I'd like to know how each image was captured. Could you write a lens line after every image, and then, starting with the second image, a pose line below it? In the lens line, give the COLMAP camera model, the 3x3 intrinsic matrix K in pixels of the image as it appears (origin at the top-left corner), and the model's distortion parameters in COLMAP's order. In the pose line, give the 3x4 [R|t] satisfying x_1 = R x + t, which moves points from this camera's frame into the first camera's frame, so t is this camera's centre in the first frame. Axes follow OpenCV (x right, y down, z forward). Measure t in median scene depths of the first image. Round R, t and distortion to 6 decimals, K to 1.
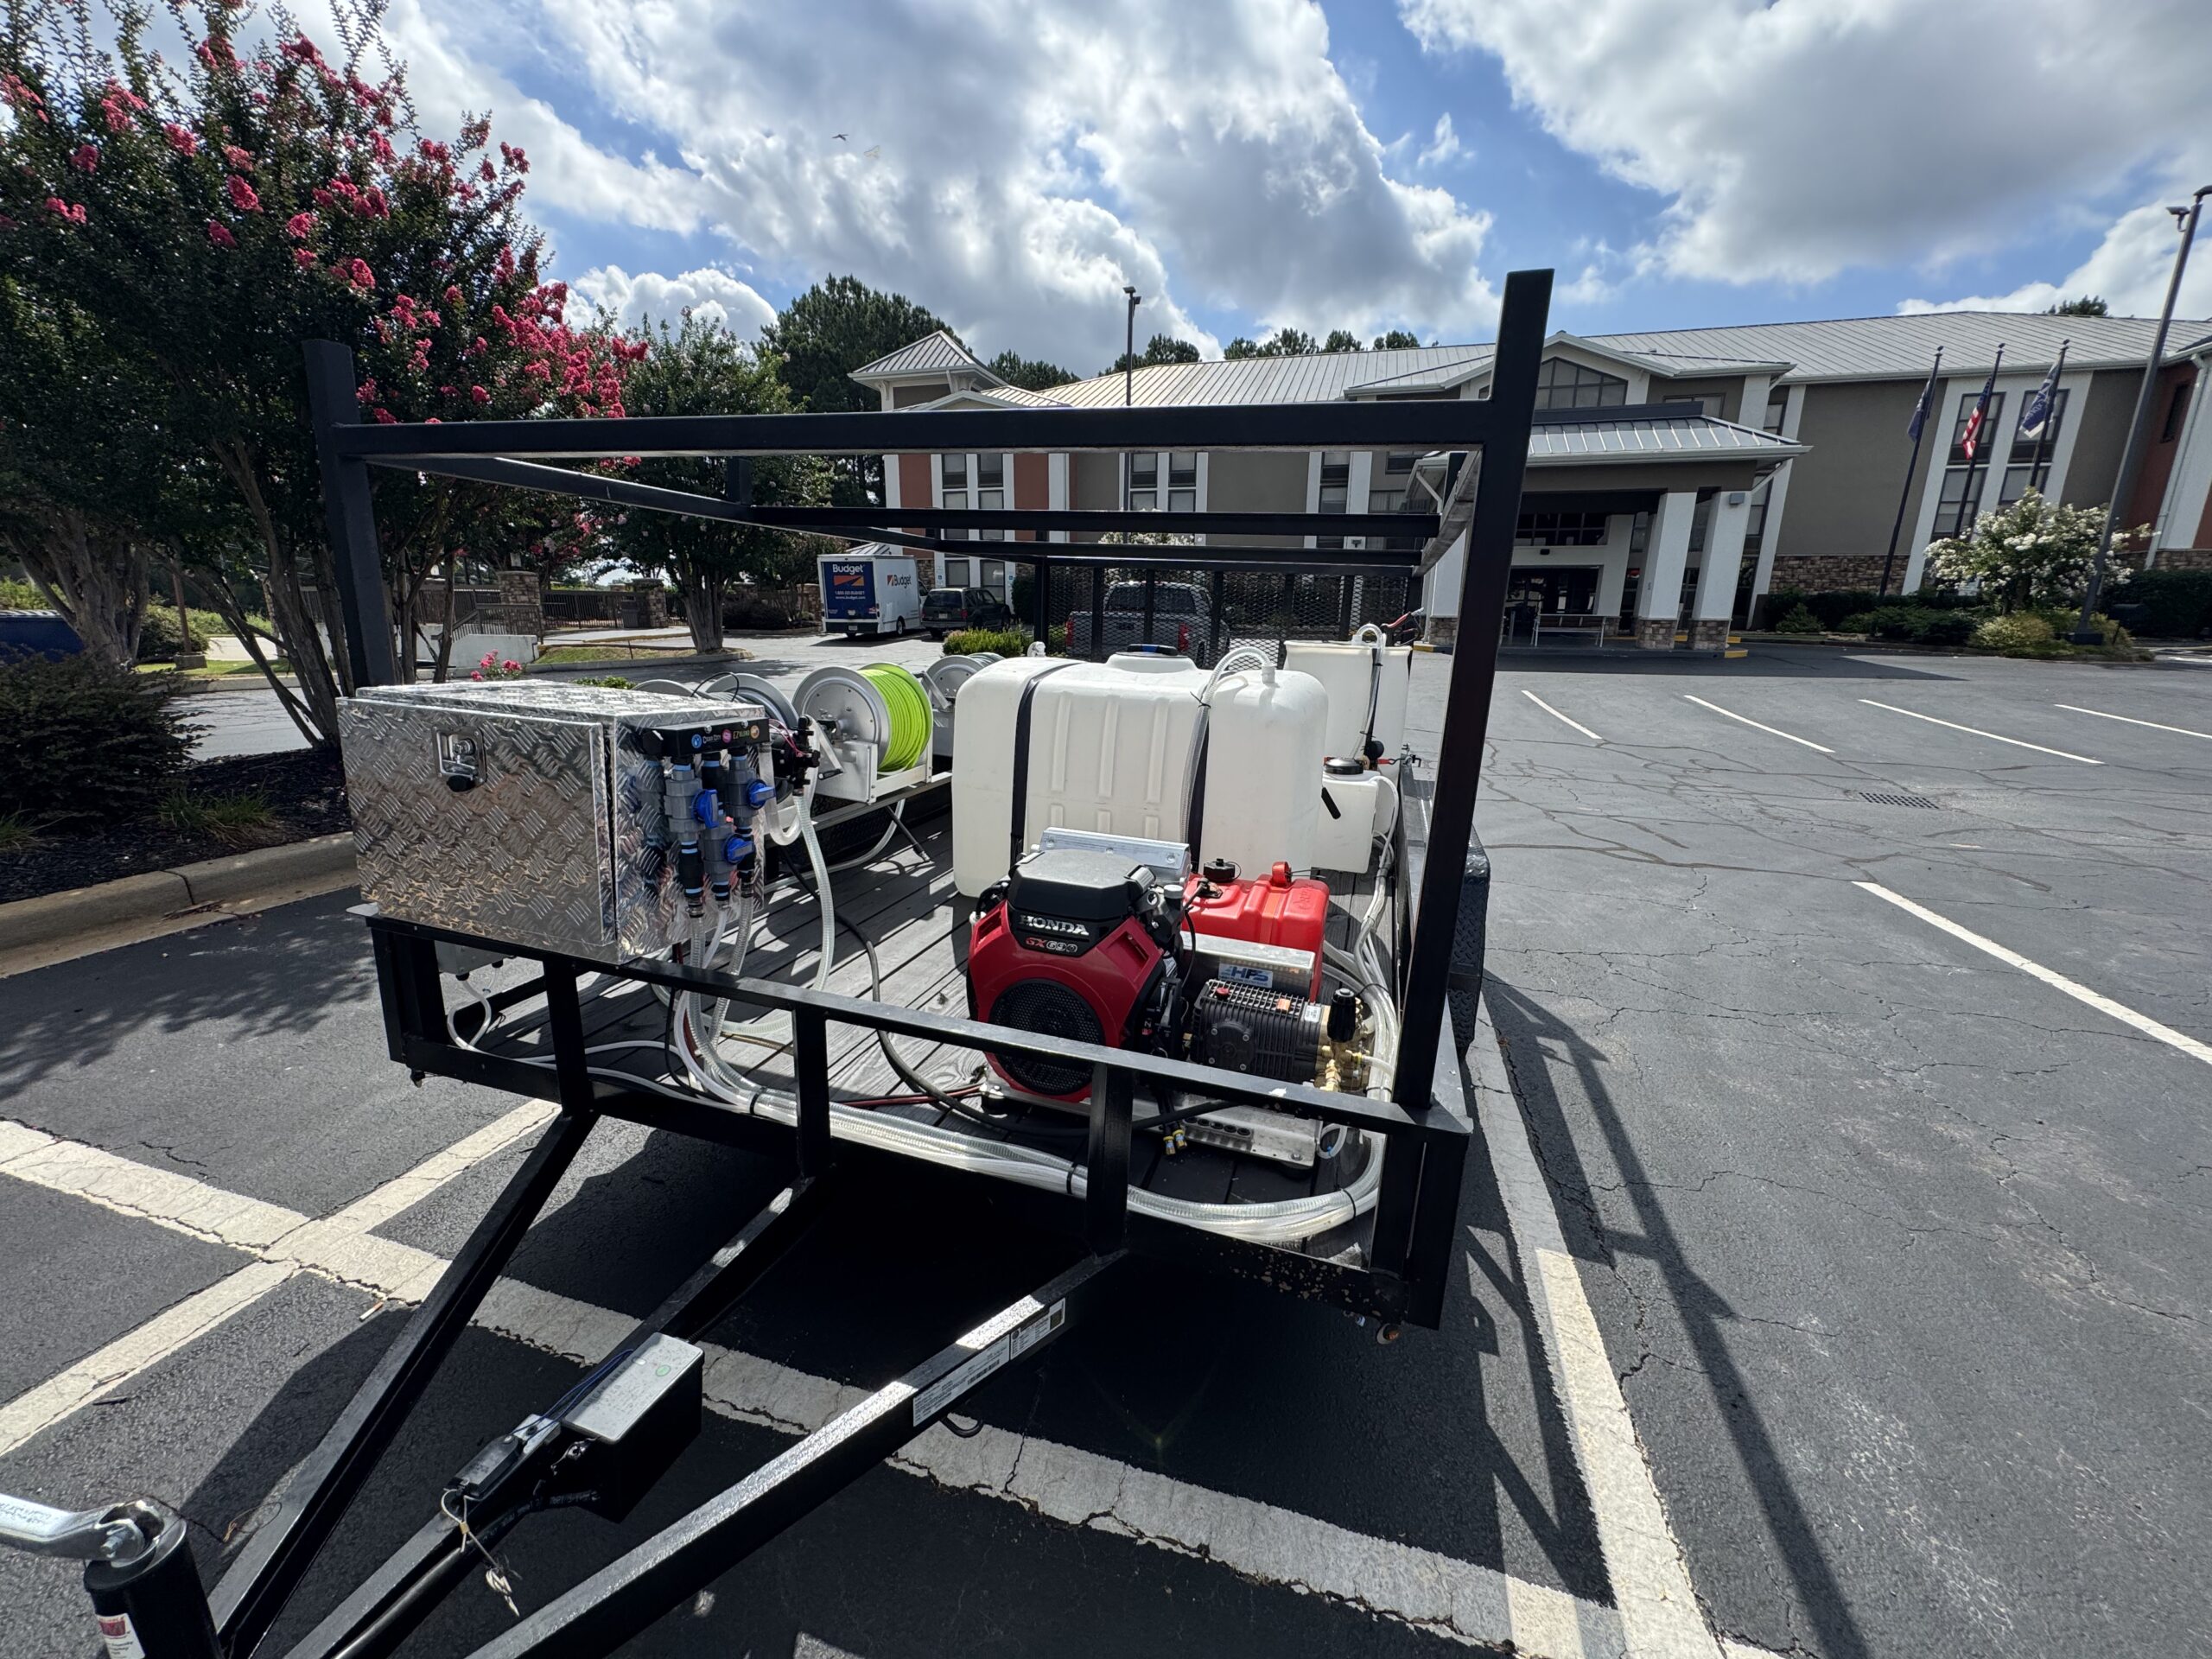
lens RADIAL K [[888.5, 0, 1089.7], [0, 888.5, 836.8], [0, 0, 1]] dist [-0.006944, 0.000405]
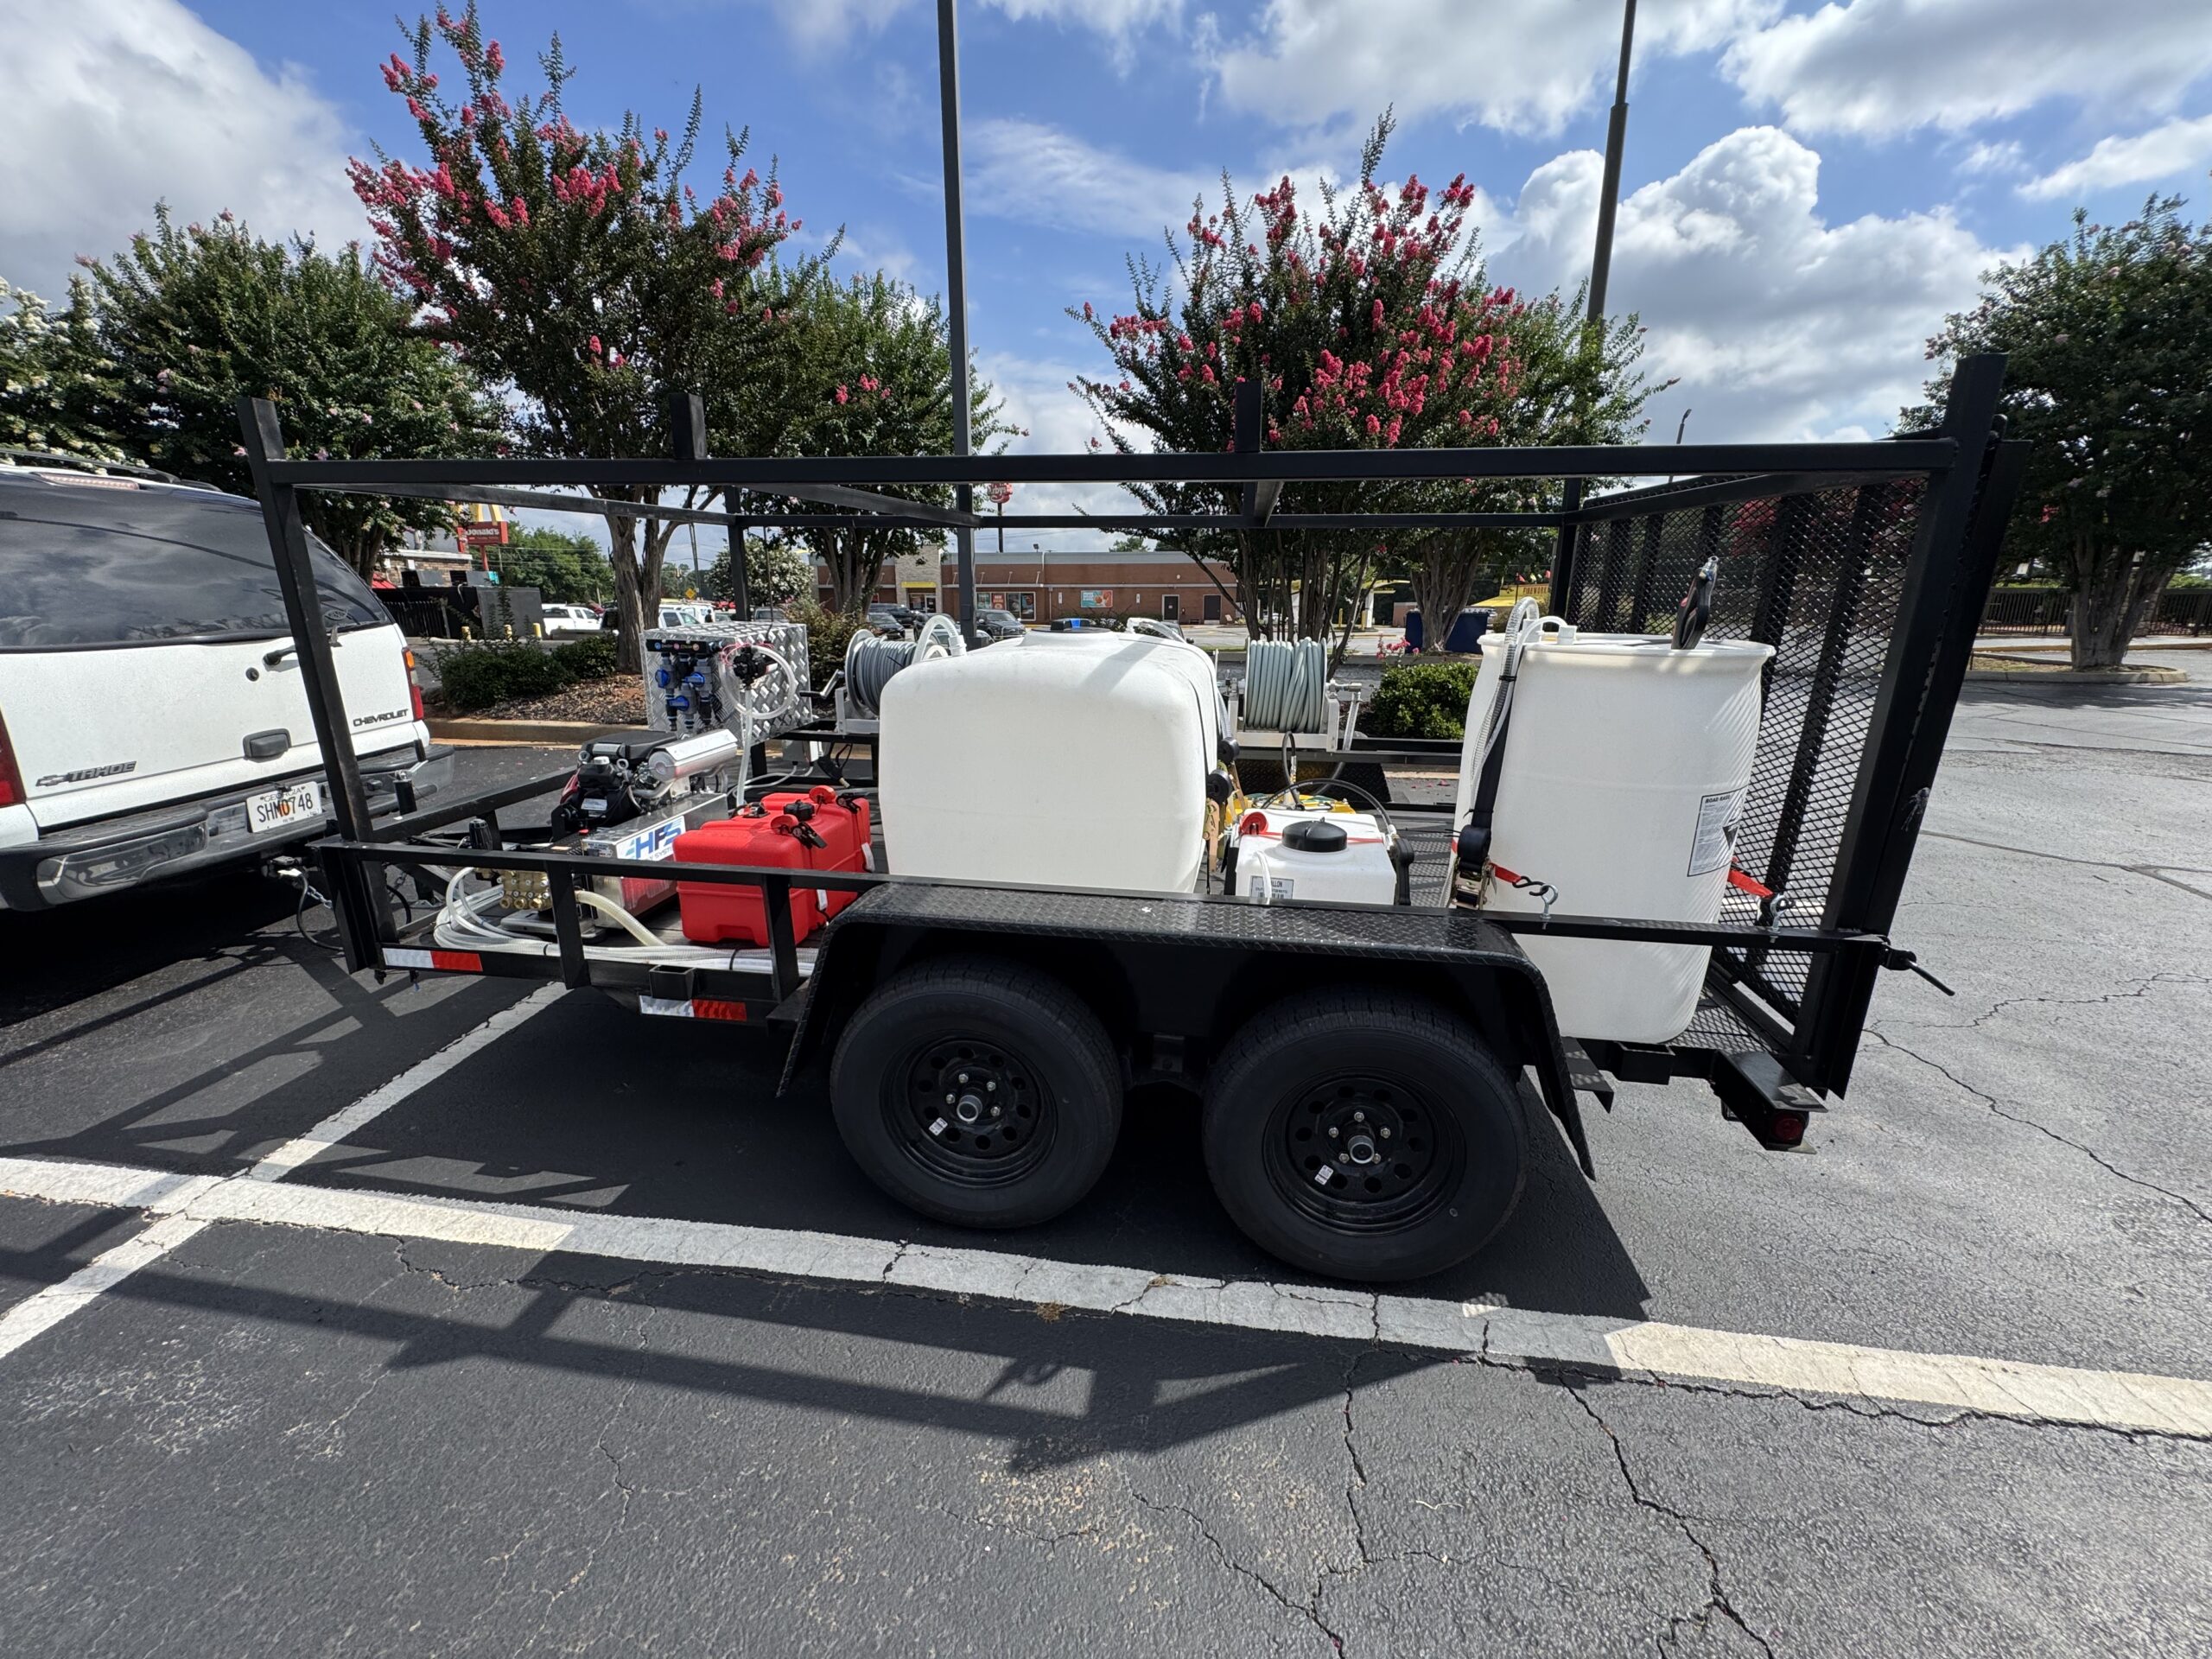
lens RADIAL K [[888.5, 0, 1112.7], [0, 888.5, 832.7], [0, 0, 1]] dist [-0.006944, 0.000405]
pose [[0.148234, 0.233824, -0.960913, 1.419304], [-0.248988, 0.949172, 0.192558, -0.273917], [0.957096, 0.210712, 0.198918, 1.280332]]
